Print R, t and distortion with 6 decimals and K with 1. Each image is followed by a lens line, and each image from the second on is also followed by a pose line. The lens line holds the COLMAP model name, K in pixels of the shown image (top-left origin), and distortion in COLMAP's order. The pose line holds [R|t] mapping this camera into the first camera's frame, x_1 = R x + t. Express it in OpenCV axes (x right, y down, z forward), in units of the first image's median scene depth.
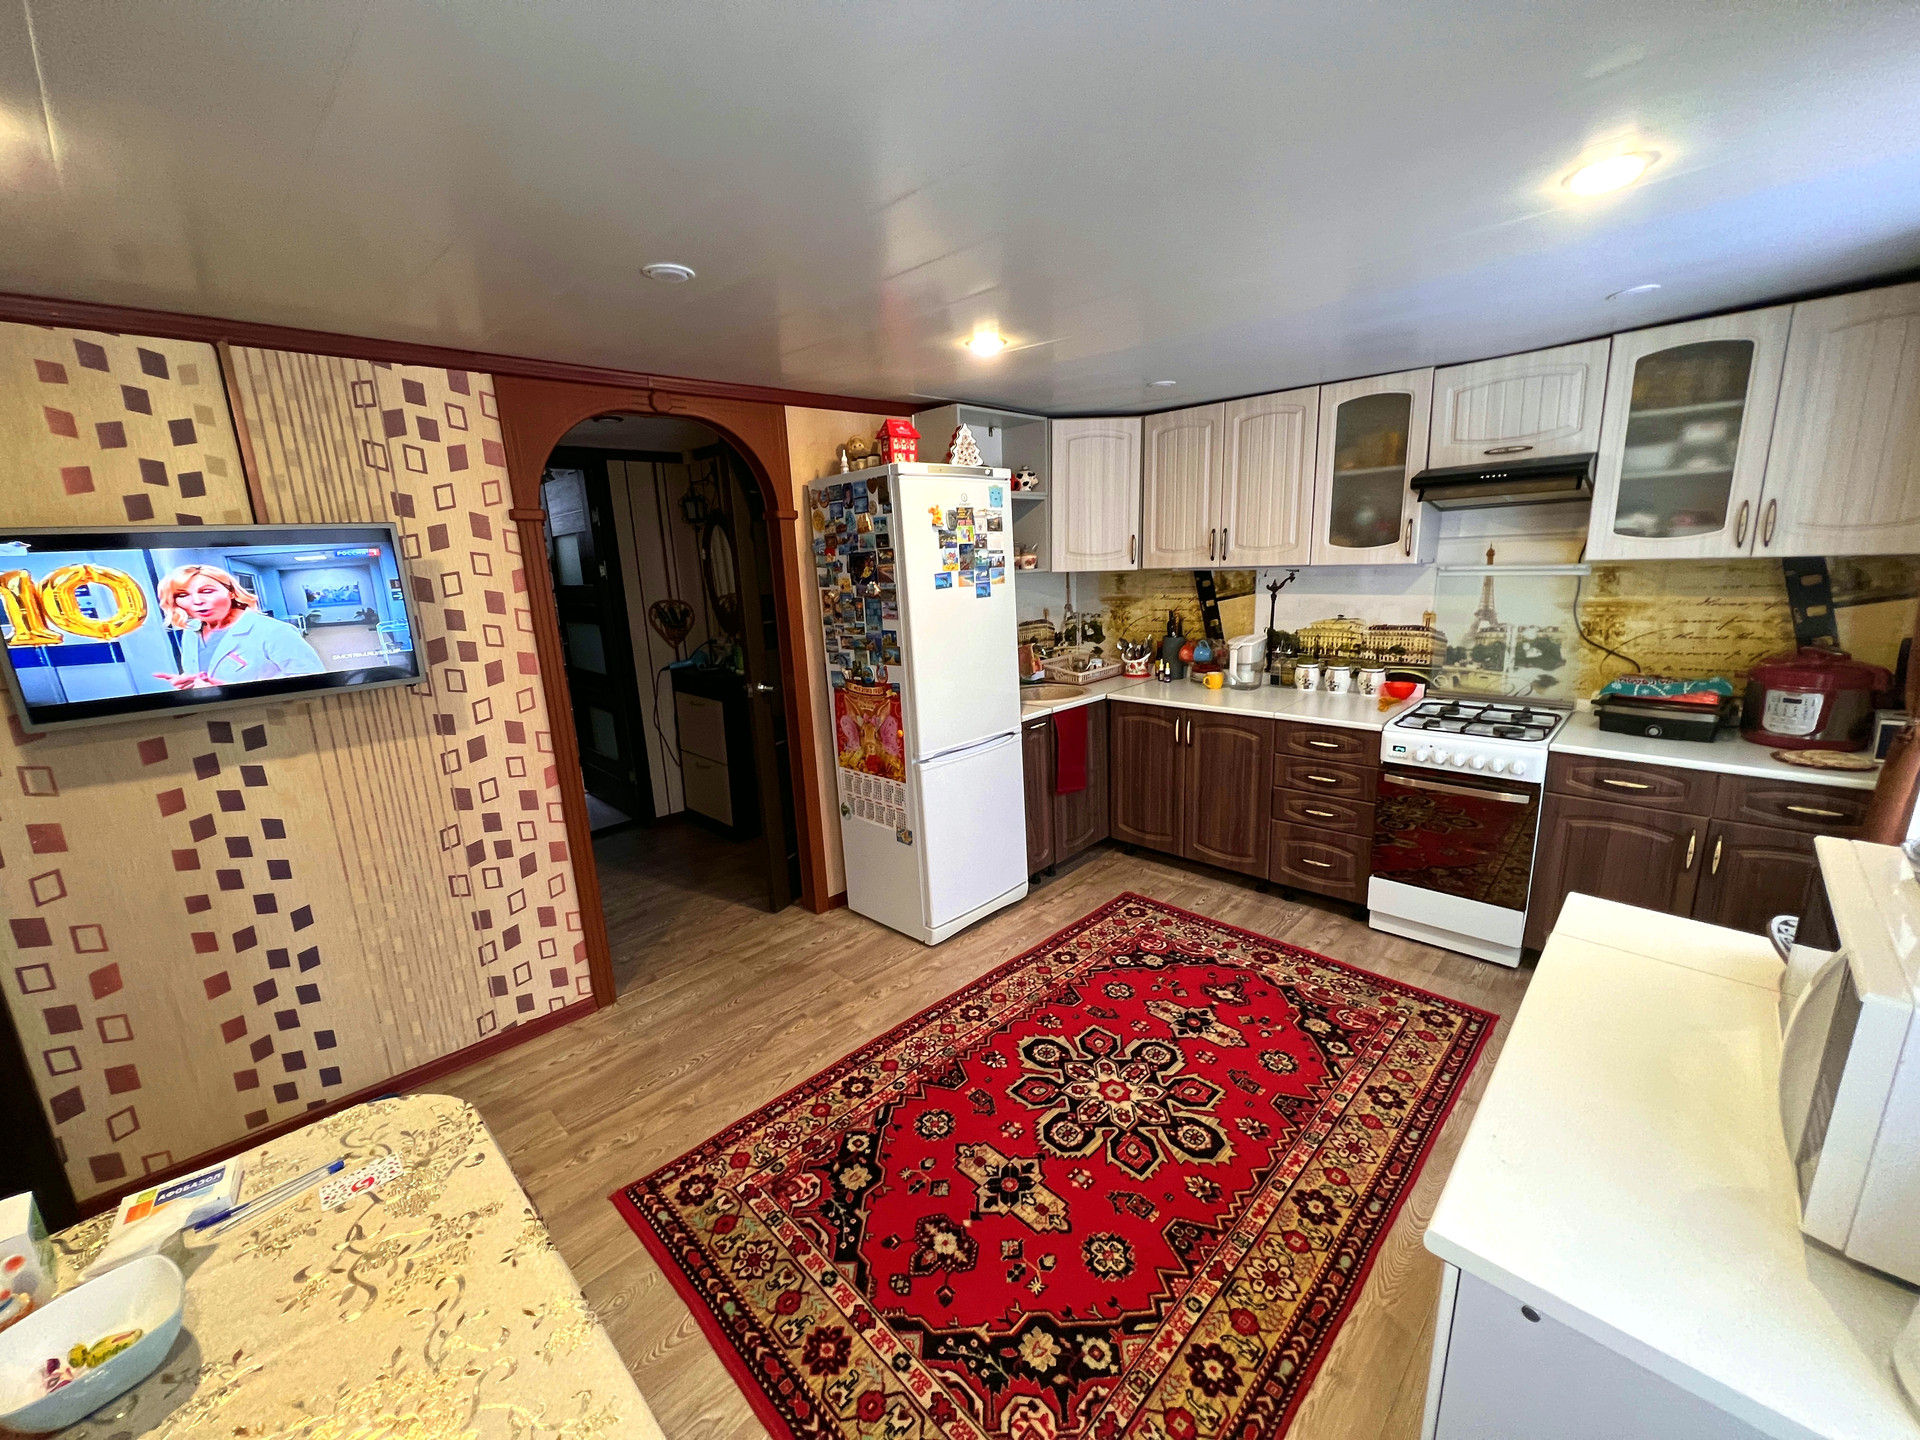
lens RADIAL K [[762.3, 0, 960.3], [0, 762.3, 720.7], [0, 0, 1]] dist [0.000567, 0.001051]
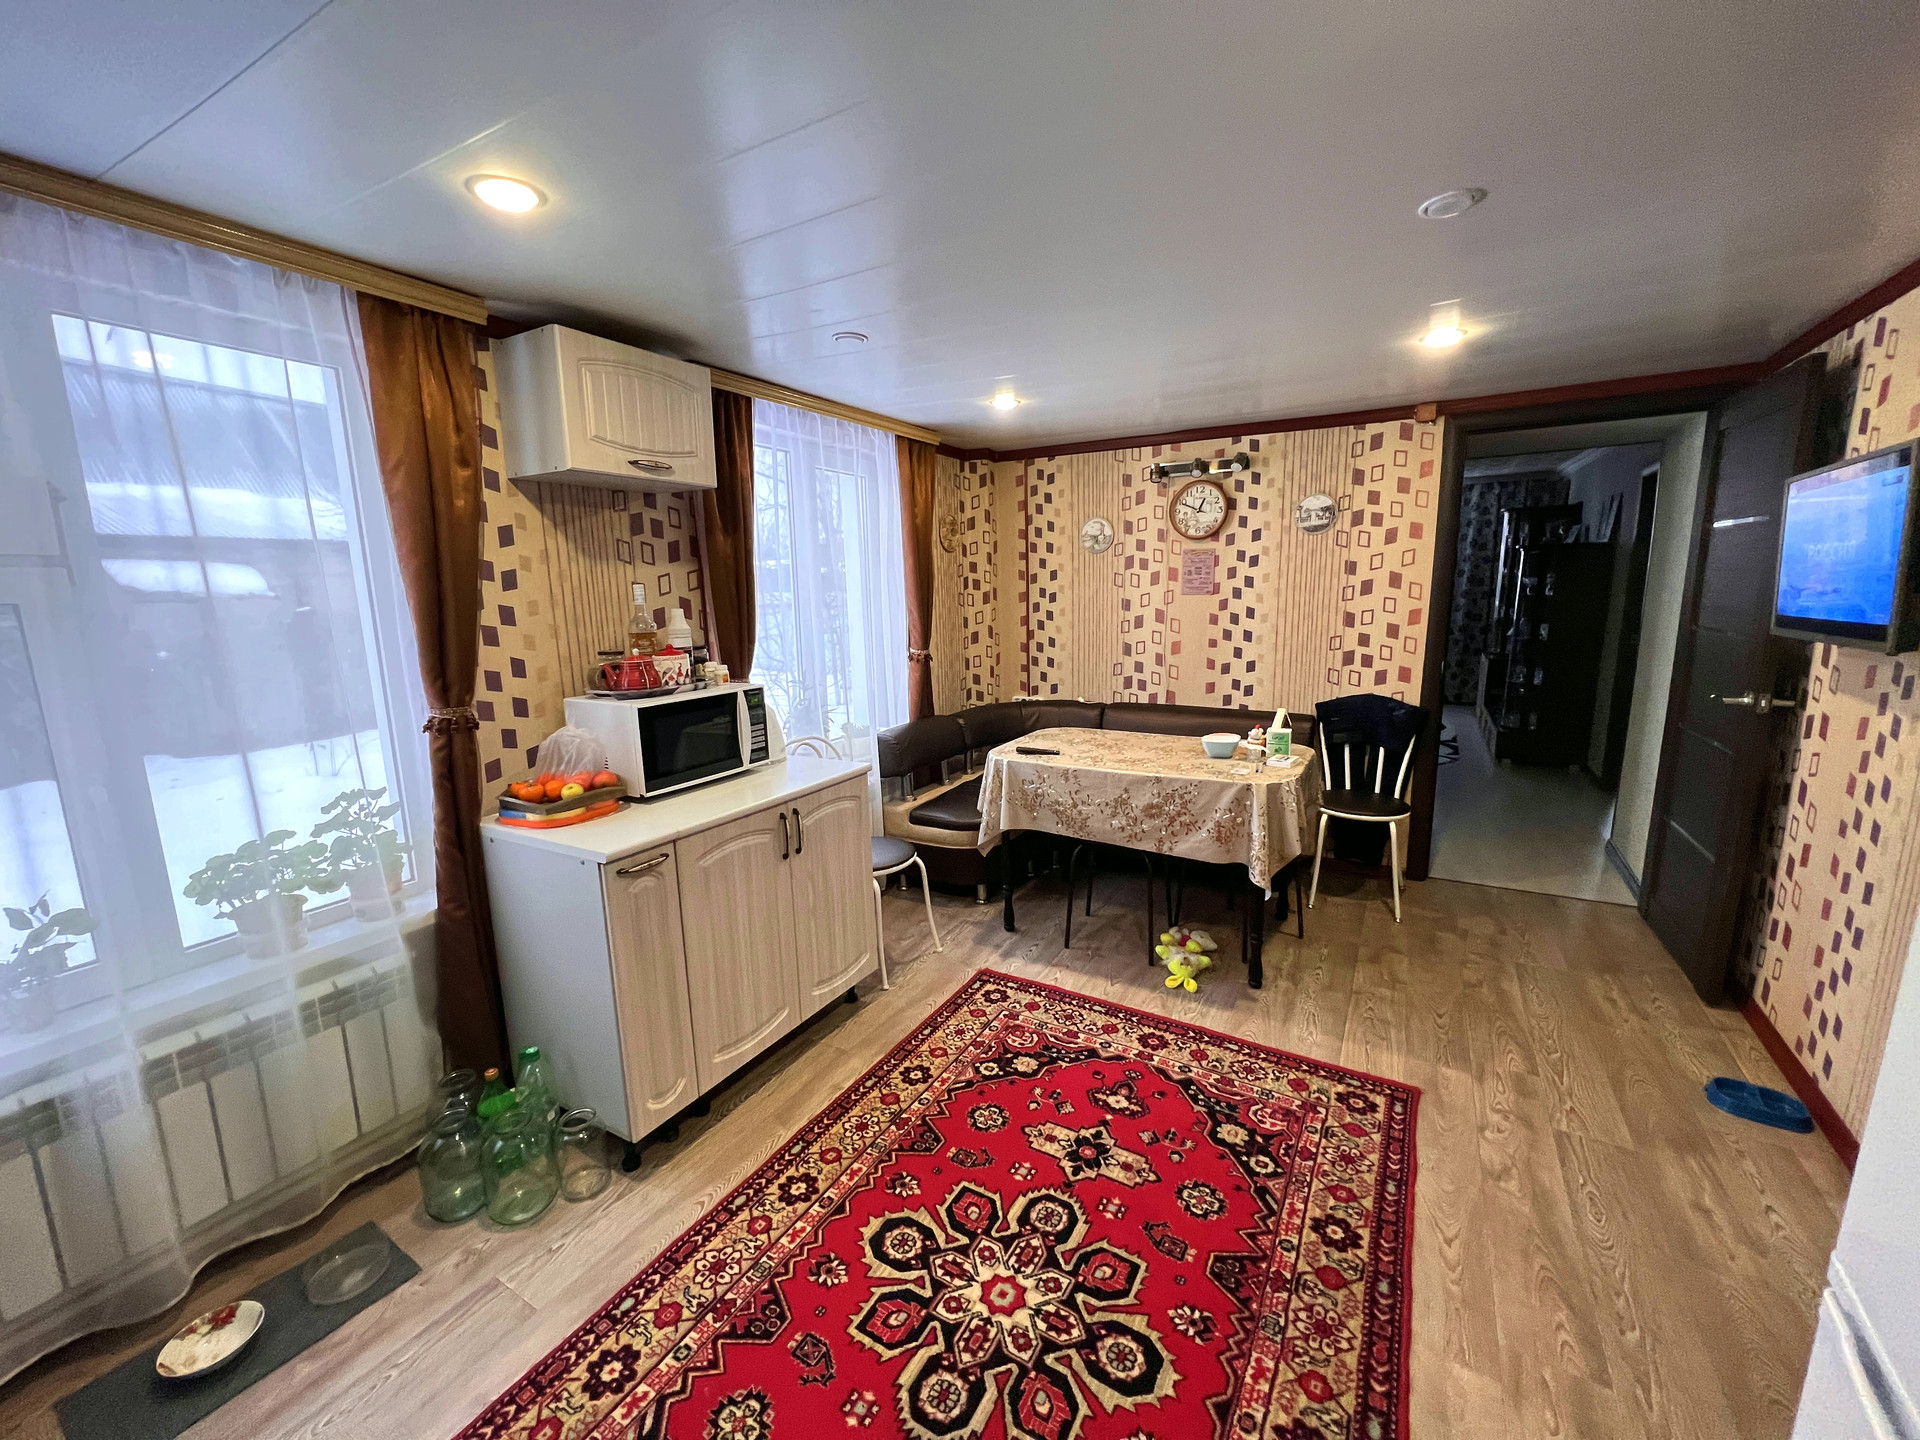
lens RADIAL K [[762.3, 0, 959.0], [0, 762.3, 716.9], [0, 0, 1]] dist [0.000567, 0.001051]
pose [[-0.969526, 0.101593, -0.222932, 0.389084], [0.008415, 0.923239, 0.384133, -0.317244], [0.244845, 0.370551, -0.895959, 1.606462]]
